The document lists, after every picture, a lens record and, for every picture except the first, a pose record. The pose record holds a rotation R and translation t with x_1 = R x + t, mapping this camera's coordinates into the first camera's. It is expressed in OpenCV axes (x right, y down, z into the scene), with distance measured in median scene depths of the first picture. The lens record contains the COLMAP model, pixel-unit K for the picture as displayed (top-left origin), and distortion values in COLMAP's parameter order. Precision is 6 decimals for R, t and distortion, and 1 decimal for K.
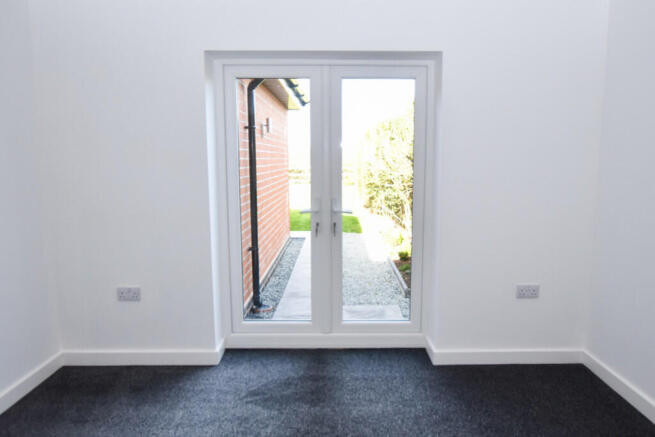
lens RADIAL K [[472.2, 0, 327.5], [0, 472.2, 218.5], [0, 0, 1]] dist [0.006060, 0.000406]
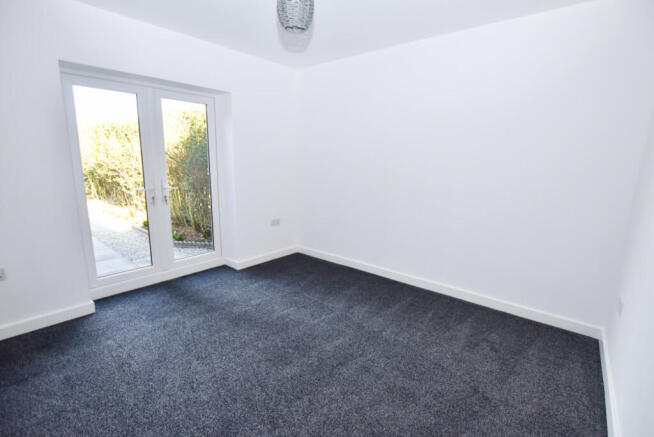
lens RADIAL K [[303.7, 0, 327.0], [0, 303.7, 218.5], [0, 0, 1]] dist [-0.018414, 0.000350]
pose [[0.662838, -0.134675, 0.736551, -0.377314], [0.070720, 0.990554, 0.117476, 0.003400], [-0.745415, -0.025779, 0.666102, -0.020370]]
